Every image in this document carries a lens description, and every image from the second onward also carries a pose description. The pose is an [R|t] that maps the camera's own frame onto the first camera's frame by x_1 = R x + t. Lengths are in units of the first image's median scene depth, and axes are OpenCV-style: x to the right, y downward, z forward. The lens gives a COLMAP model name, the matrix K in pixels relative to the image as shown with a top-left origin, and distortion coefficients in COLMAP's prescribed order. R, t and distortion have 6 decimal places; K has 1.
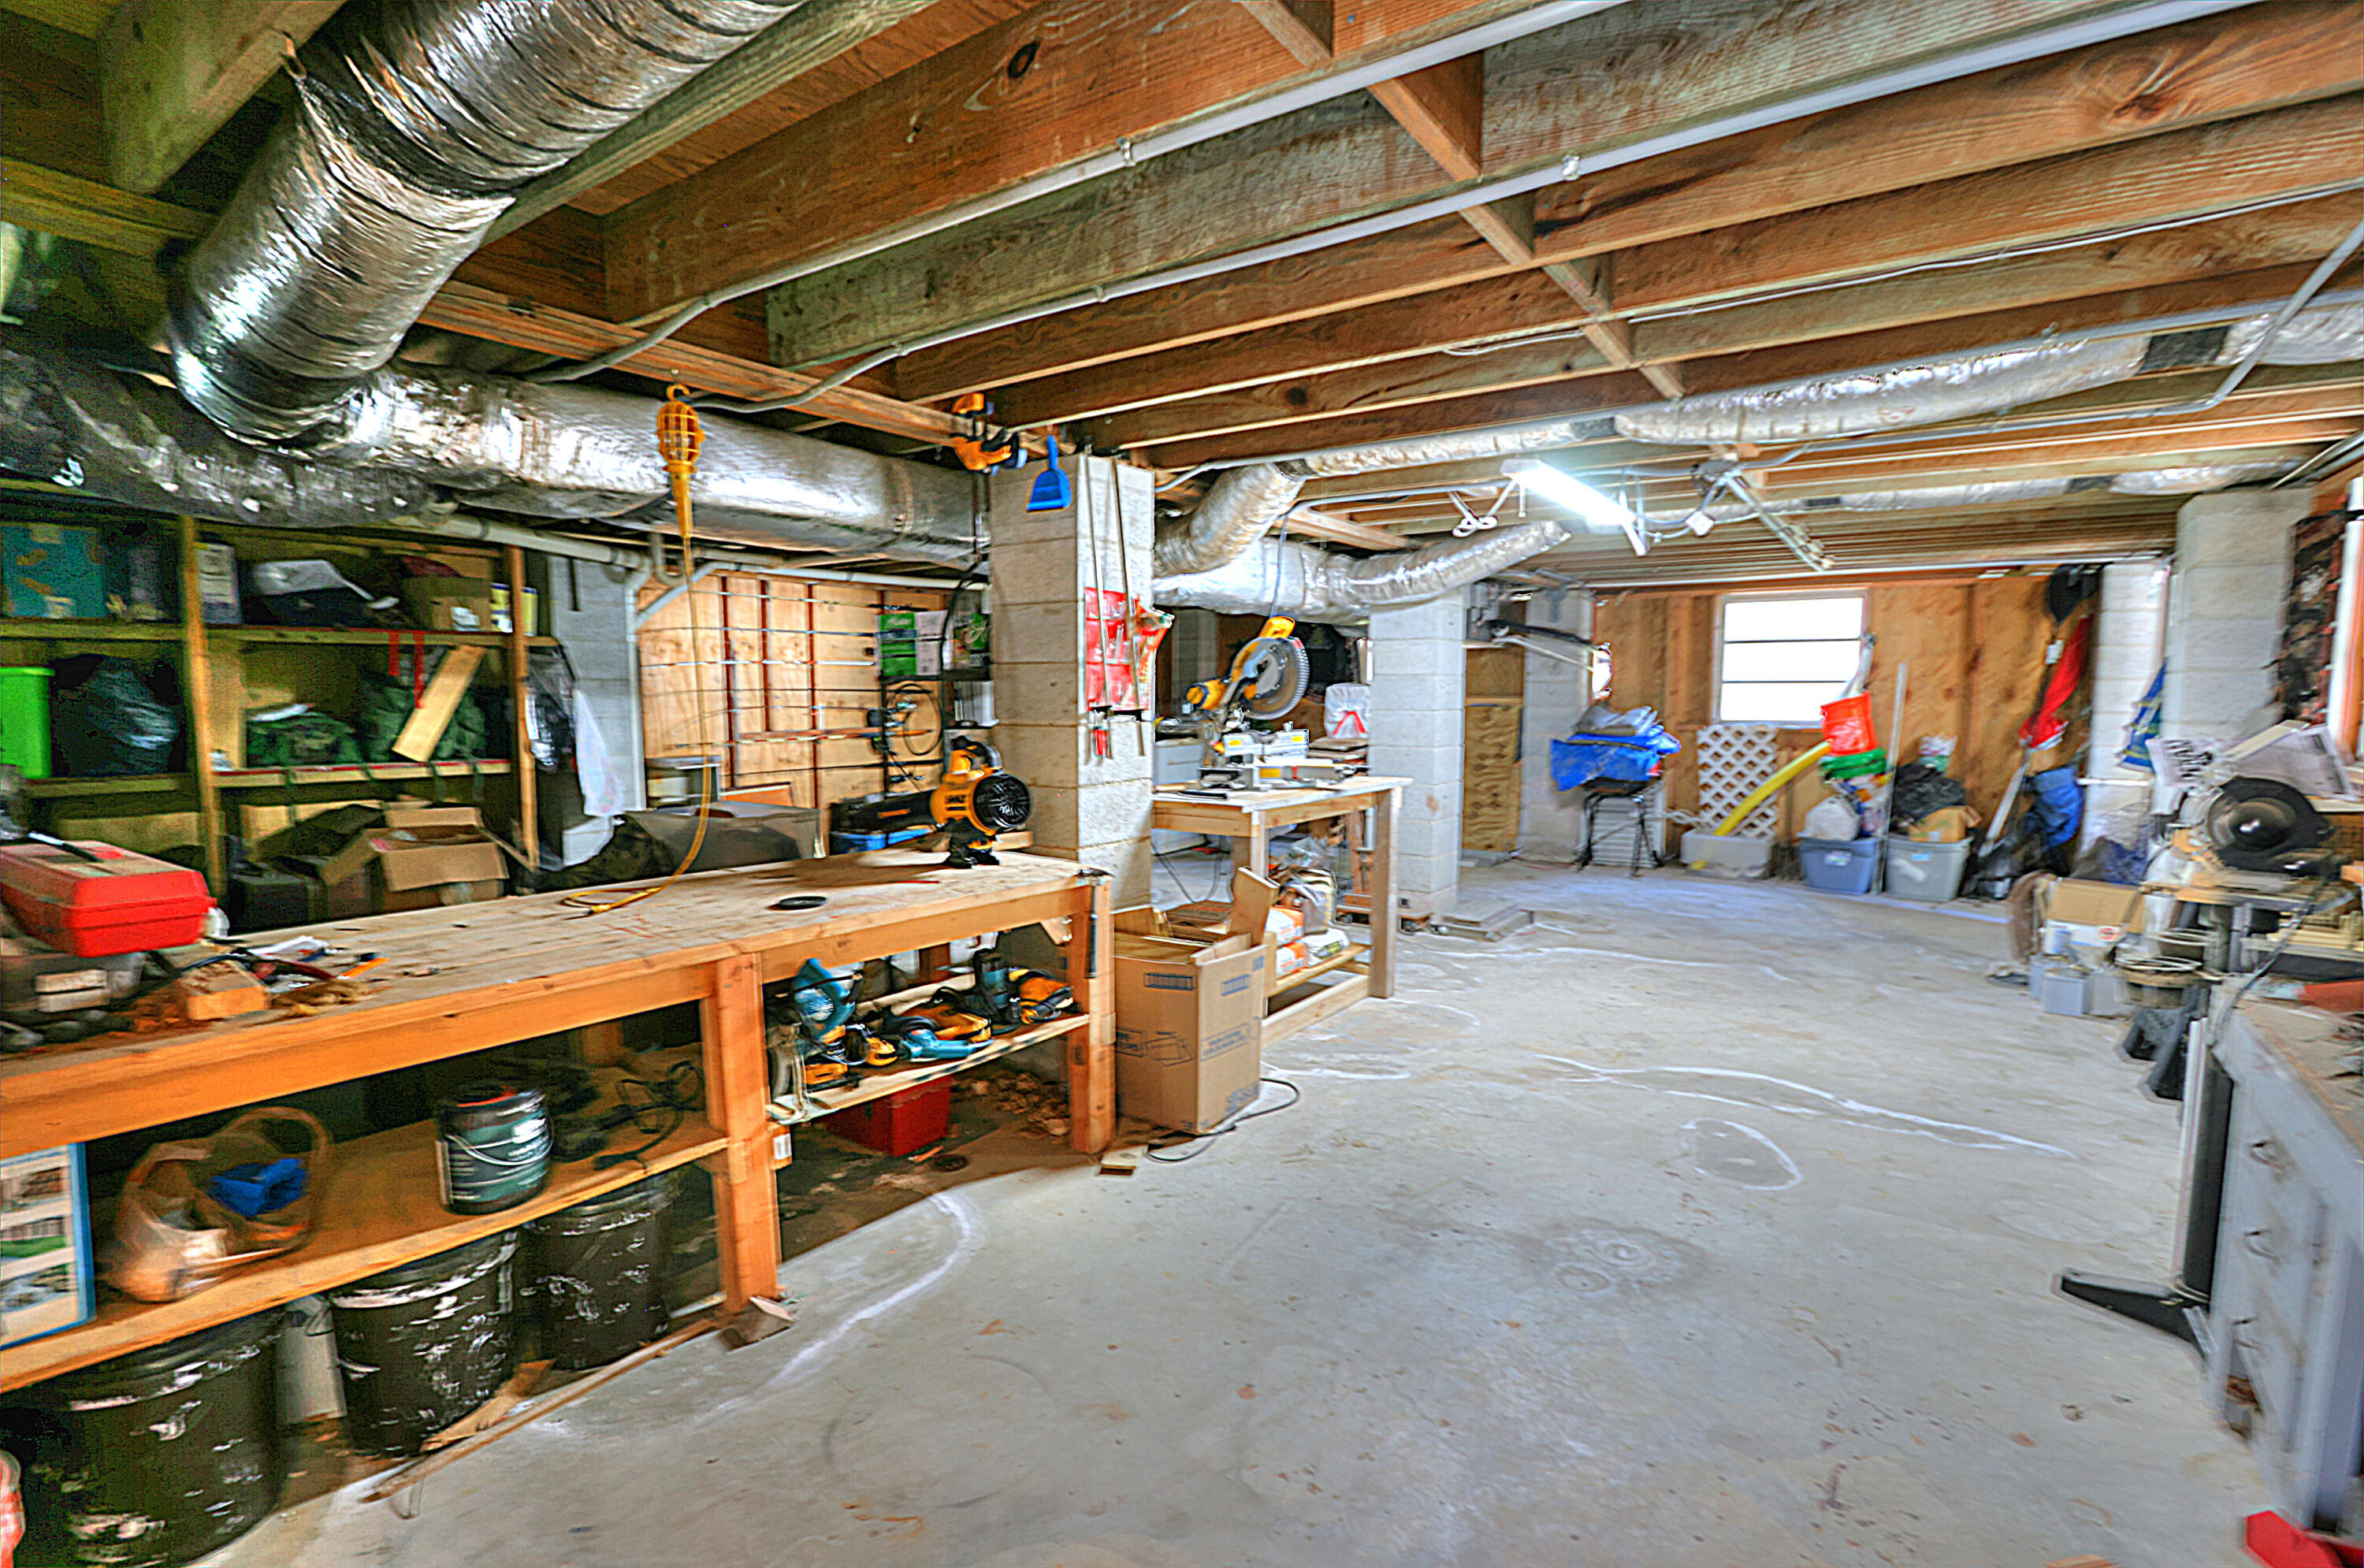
lens RADIAL K [[1111.3, 0, 1139.9], [0, 1111.3, 810.9], [0, 0, 1]] dist [-0.017312, 0.000107]
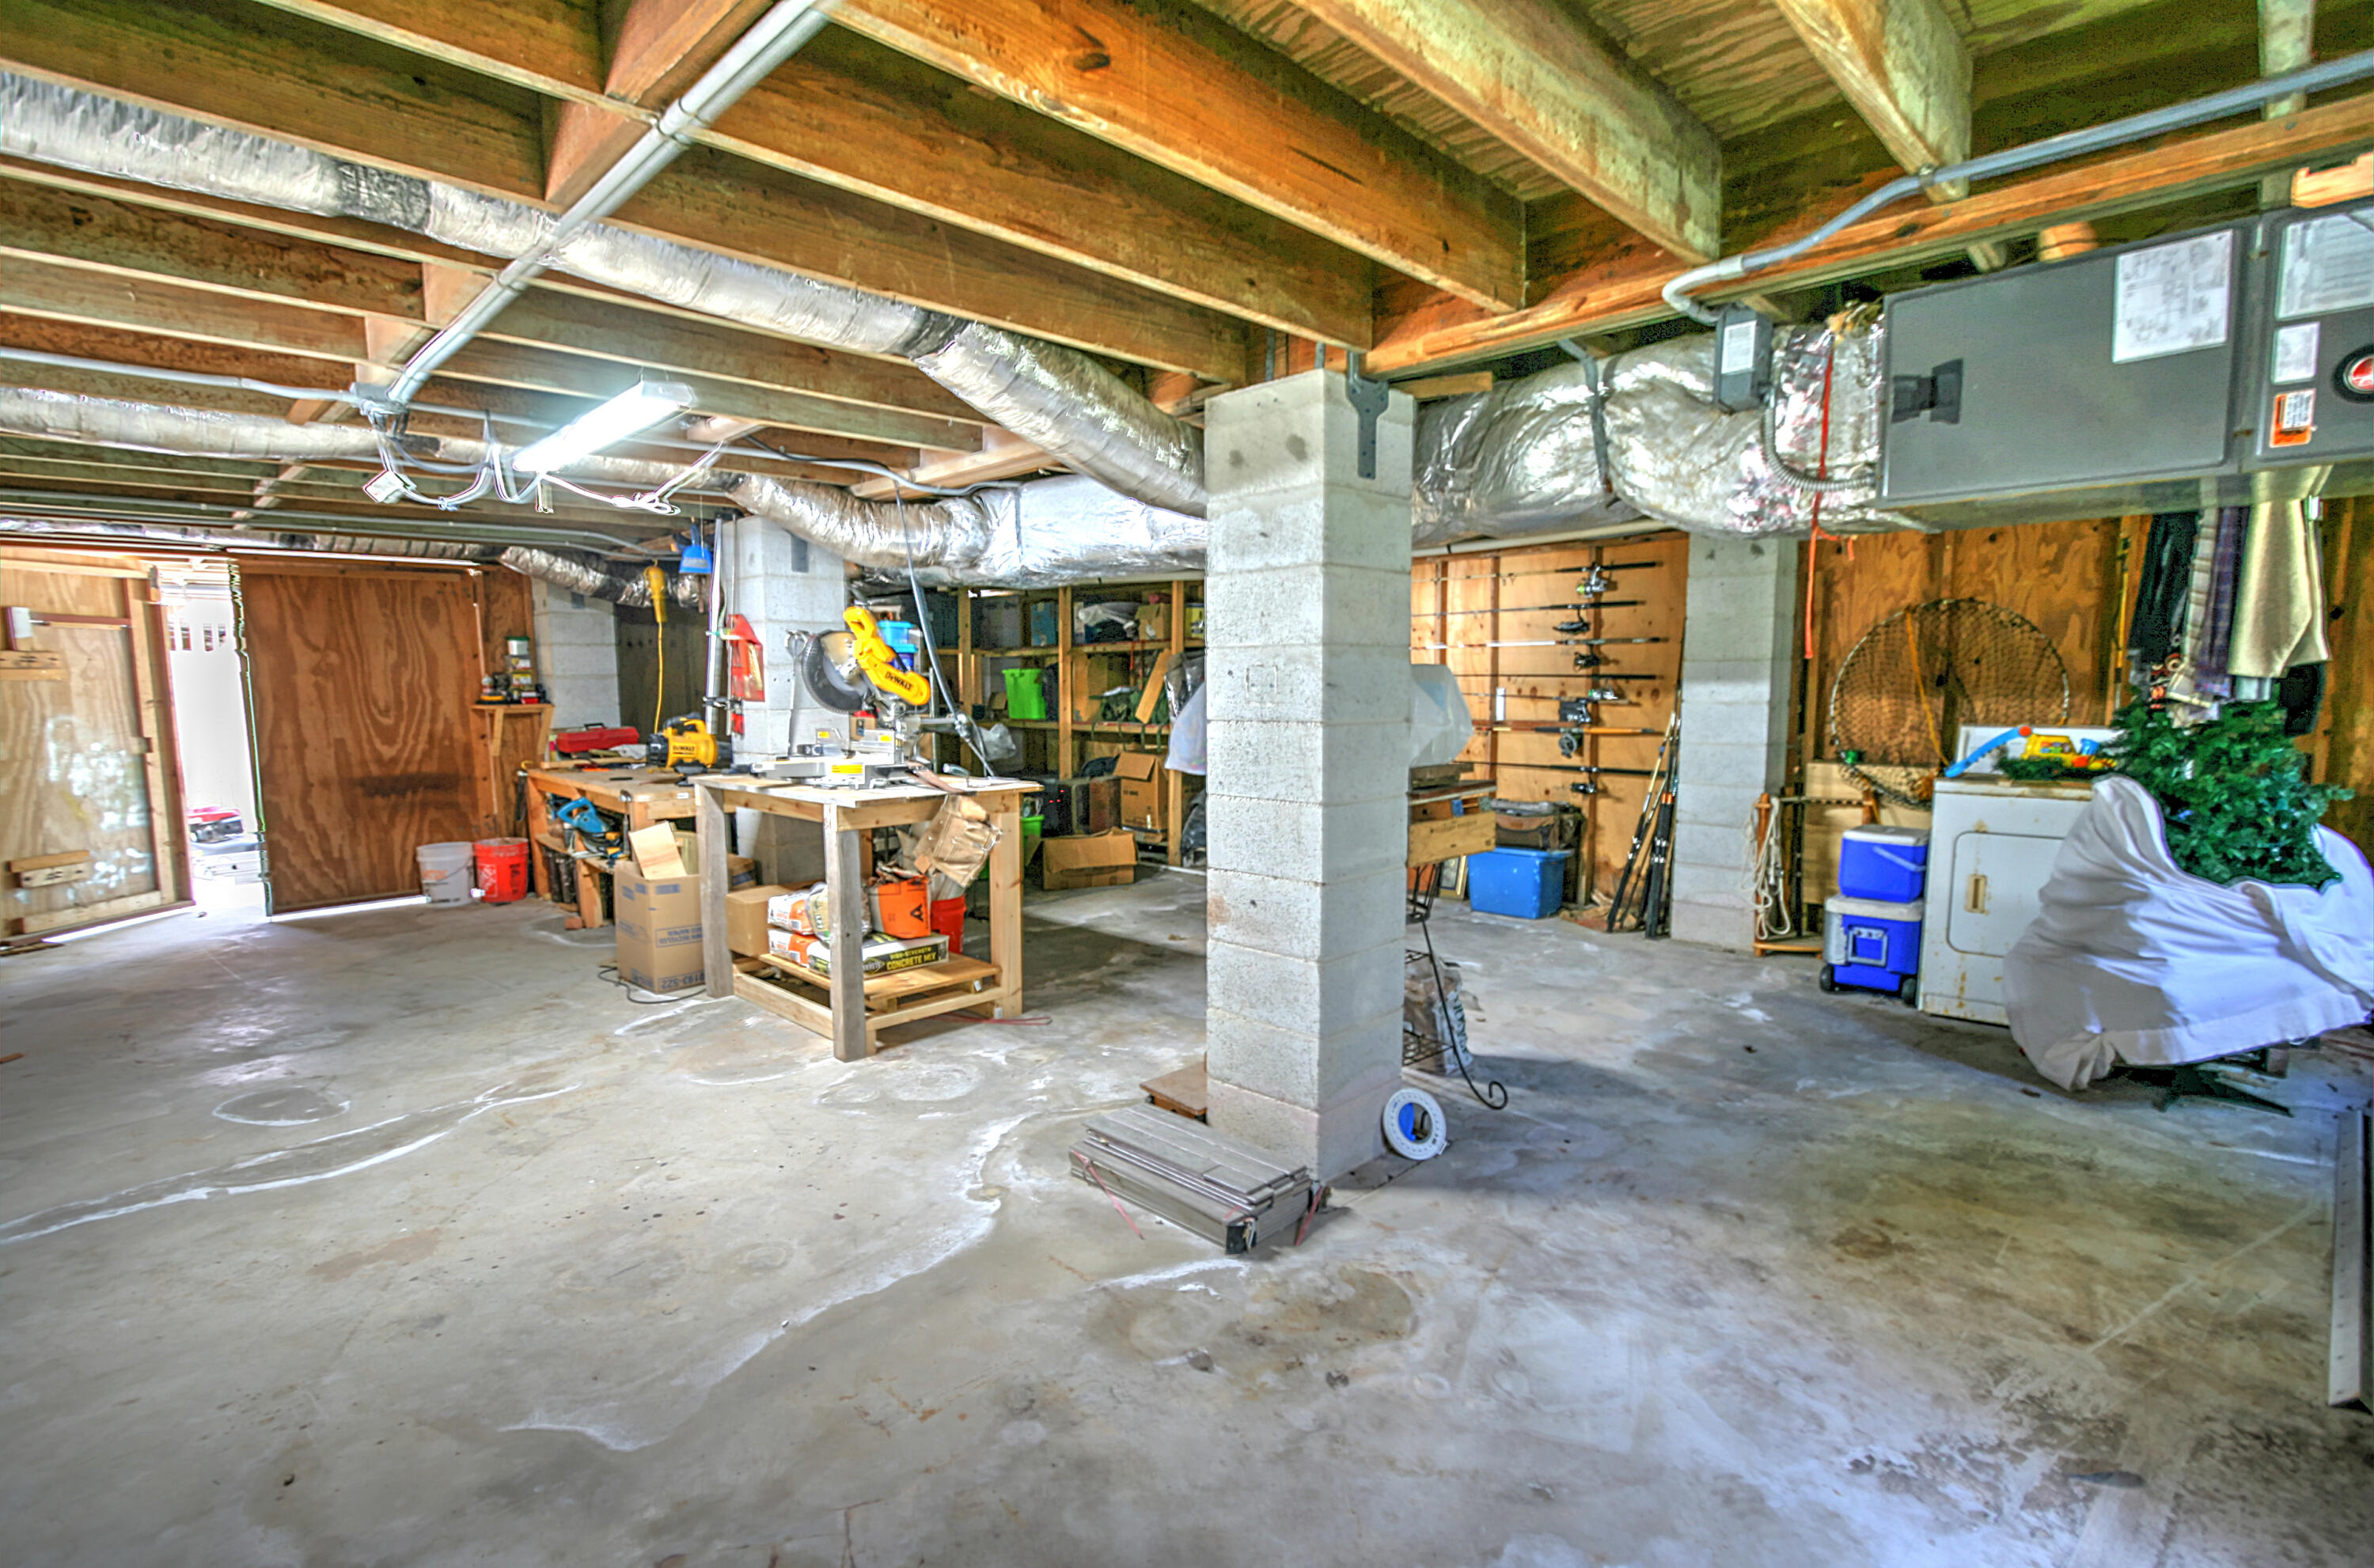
lens RADIAL K [[1115.9, 0, 1144.7], [0, 1115.9, 811.0], [0, 0, 1]] dist [-0.017312, 0.000107]
pose [[-0.173187, 0.115175, -0.978131, 1.083067], [-0.097834, 0.986215, 0.133449, -0.158988], [0.980018, 0.118806, -0.159531, 1.497894]]
